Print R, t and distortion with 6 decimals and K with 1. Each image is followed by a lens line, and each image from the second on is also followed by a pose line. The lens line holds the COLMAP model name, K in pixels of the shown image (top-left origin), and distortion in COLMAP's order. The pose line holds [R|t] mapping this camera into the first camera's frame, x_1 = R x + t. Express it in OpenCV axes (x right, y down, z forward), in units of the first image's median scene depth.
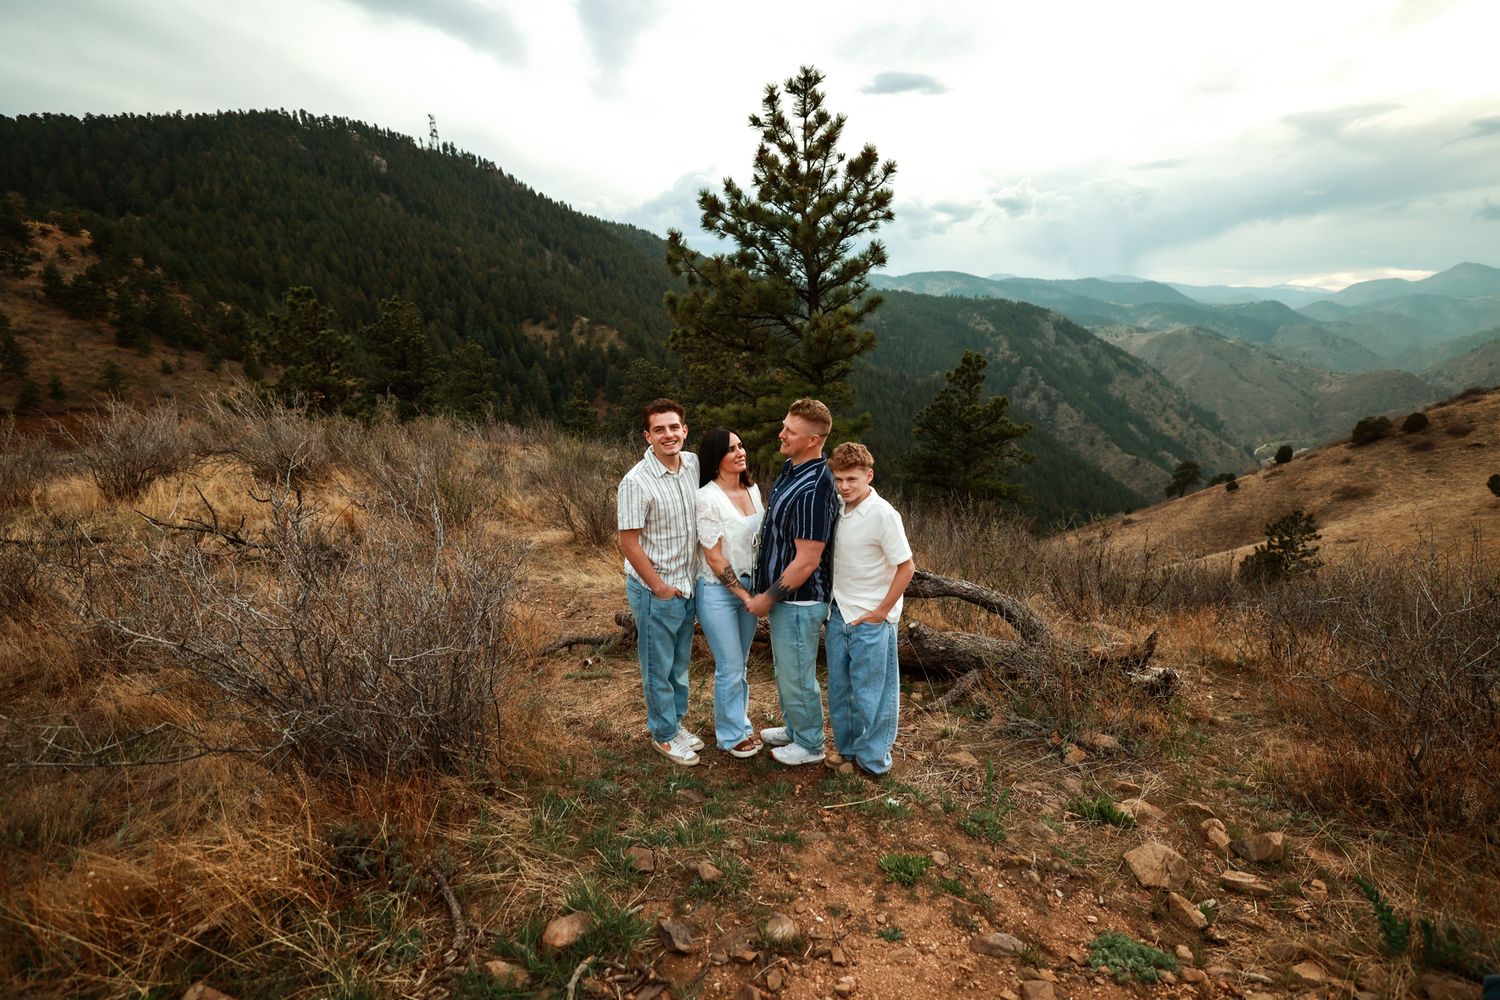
lens RADIAL K [[687.8, 0, 744.2], [0, 687.8, 478.0], [0, 0, 1]] dist [-0.004197, 0.003195]
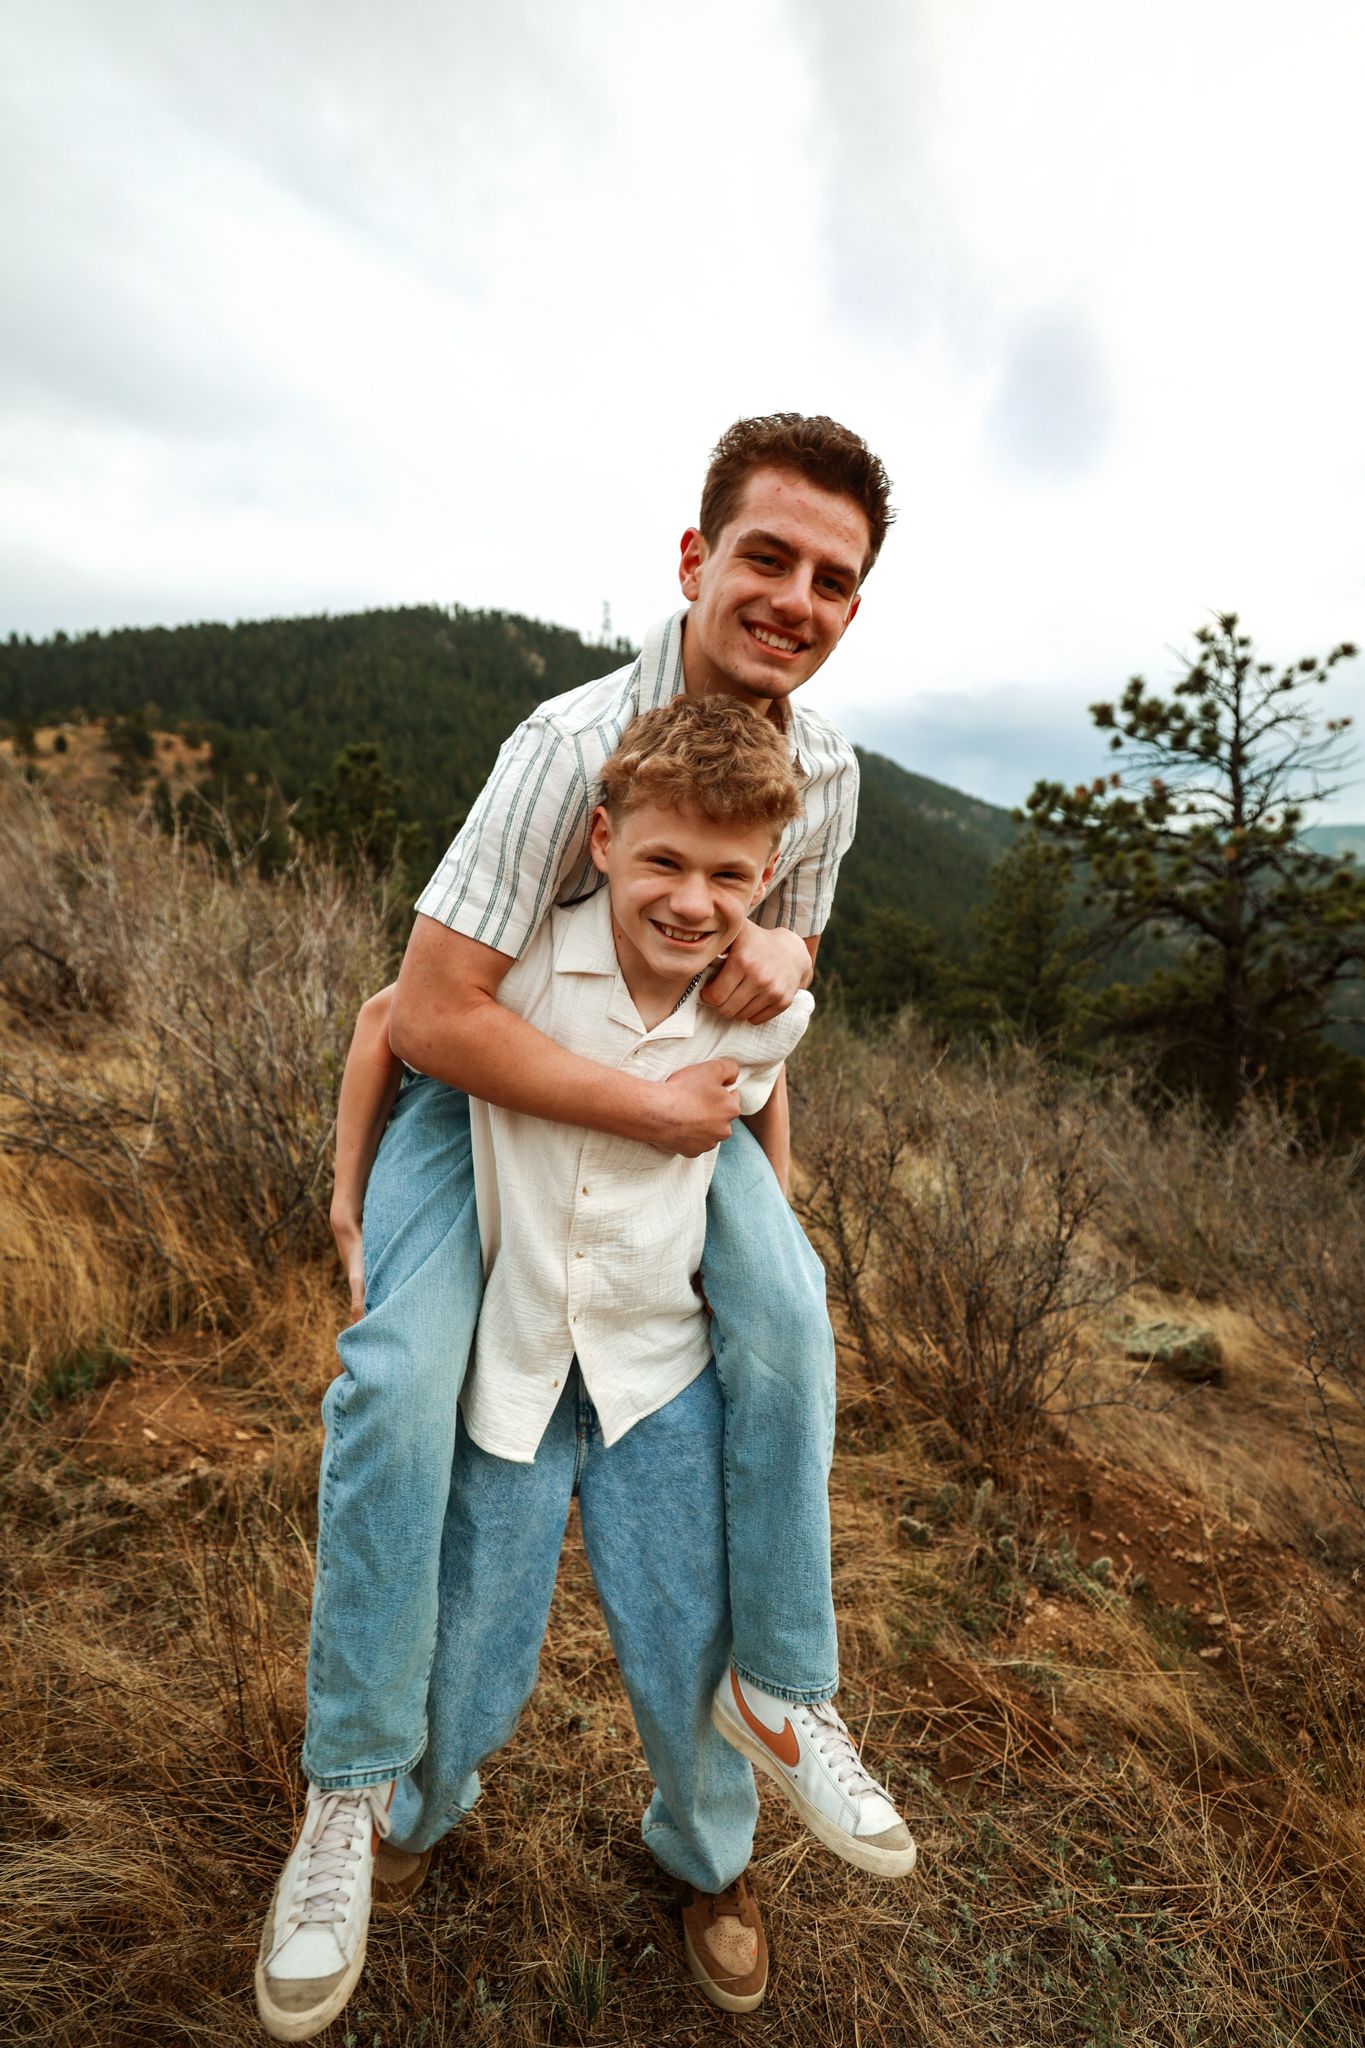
lens RADIAL K [[1016.3, 0, 677.1], [0, 1016.3, 1007.6], [0, 0, 1]] dist [-0.025994, 0.000793]
pose [[0.948859, 0.081611, -0.304969, -0.137105], [-0.113041, 0.989789, -0.086834, 0.005218], [0.294769, 0.116867, 0.948395, 0.430440]]
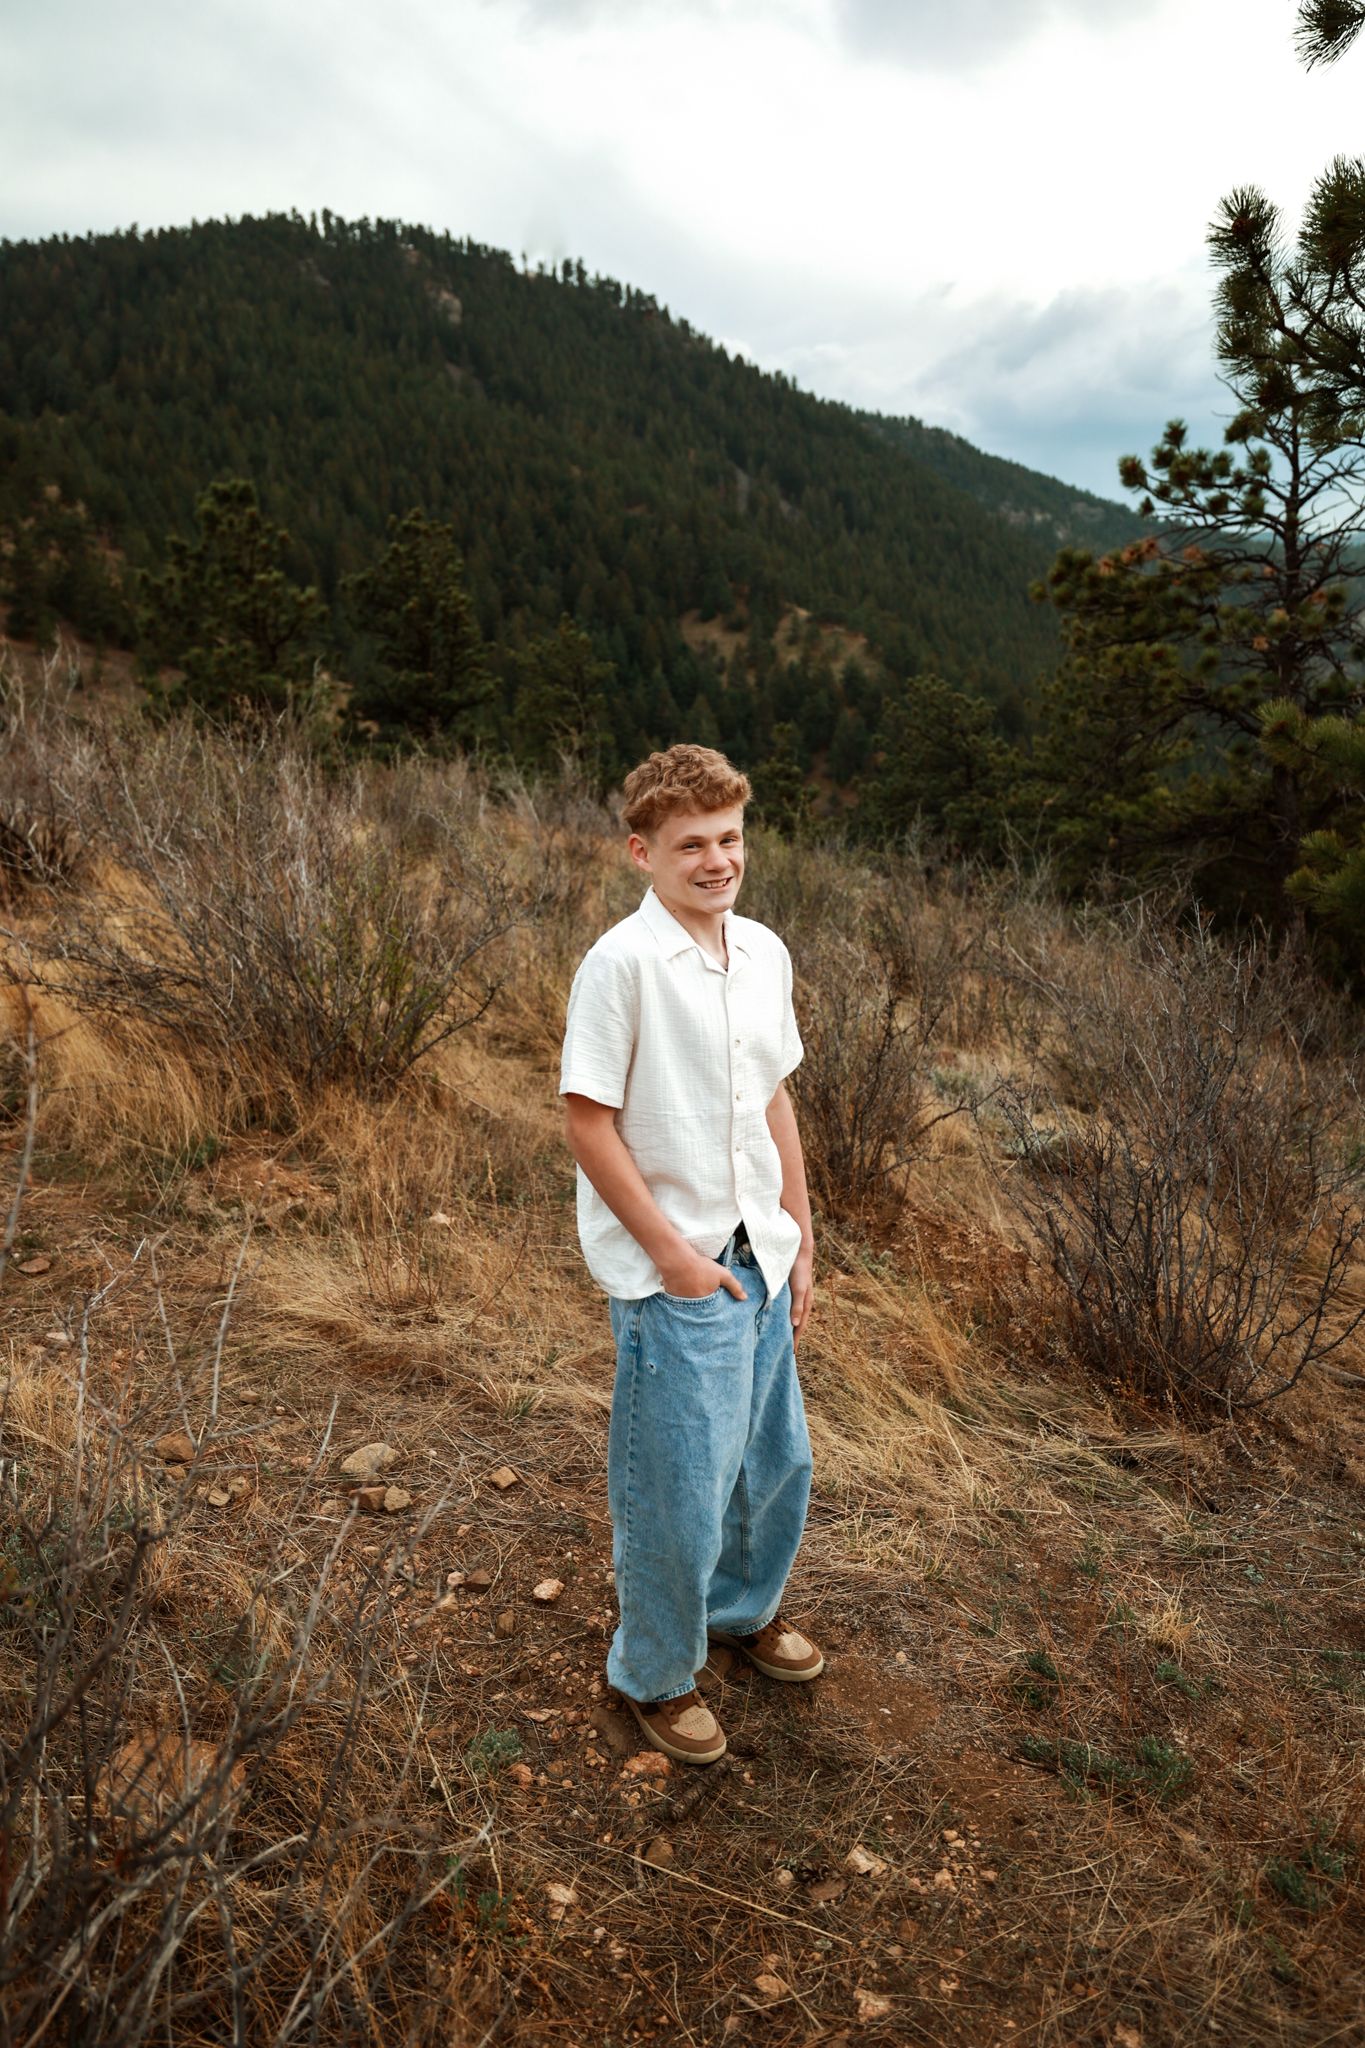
lens RADIAL K [[1380.7, 0, 676.5], [0, 1380.7, 1008.5], [0, 0, 1]] dist [0.008061, 0.023014]
pose [[0.952564, 0.099128, -0.287742, -0.077266], [-0.085292, 0.994532, 0.060263, -0.002960], [0.292142, -0.032863, 0.955810, 0.292417]]
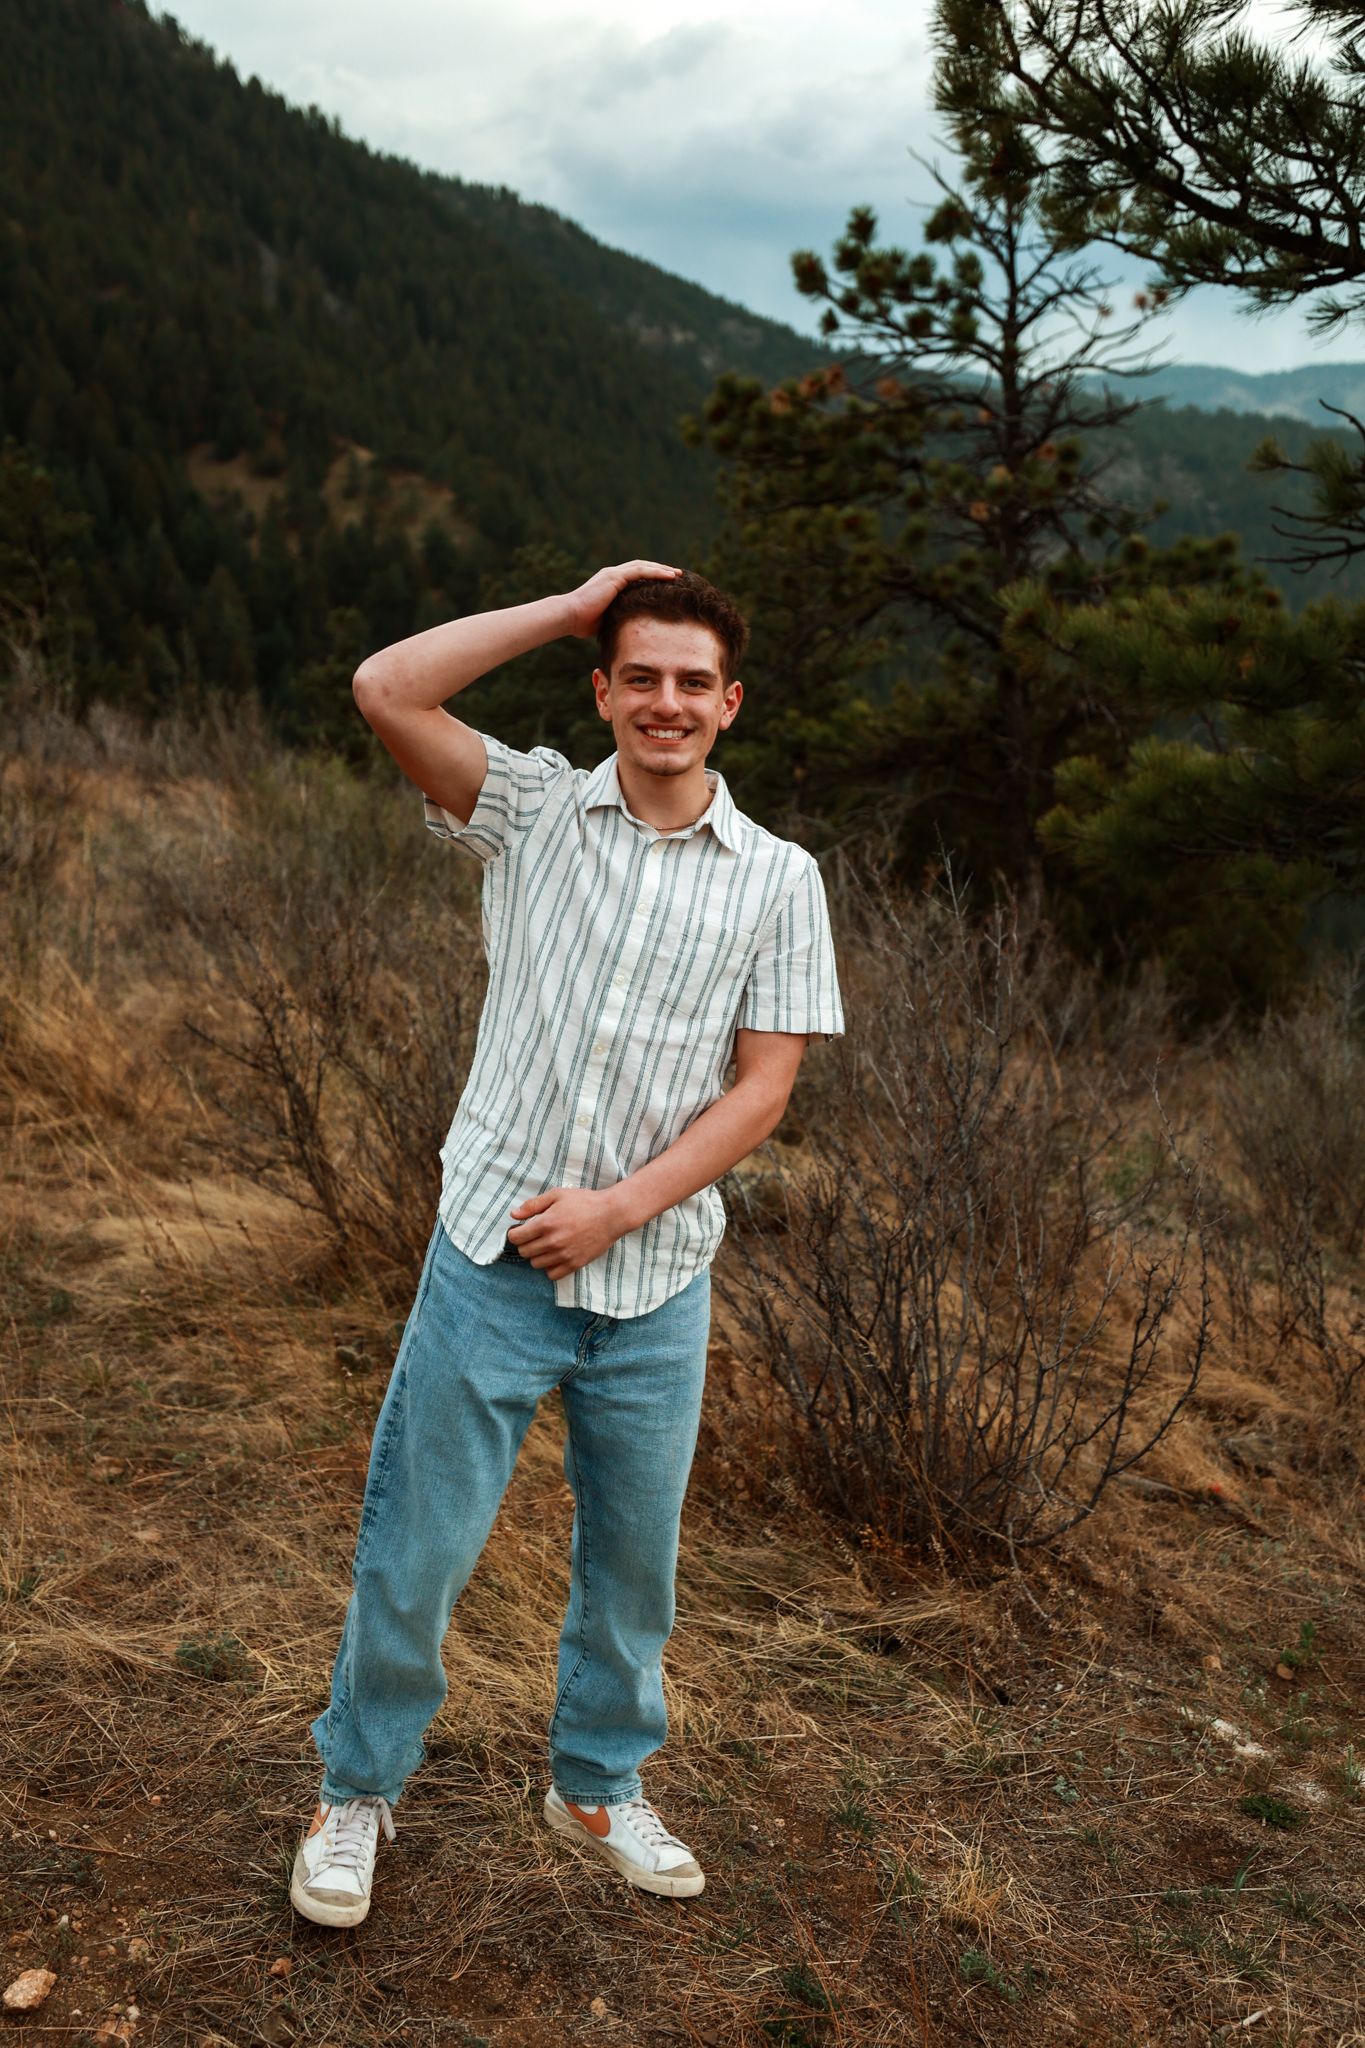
lens RADIAL K [[1900.2, 0, 673.0], [0, 1900.2, 1017.4], [0, 0, 1]] dist [0.059793, 0.000000]
pose [[0.996547, 0.065674, -0.050808, -0.083113], [-0.063222, 0.996822, 0.048462, -0.003817], [0.053829, -0.045083, 0.997532, 0.307656]]
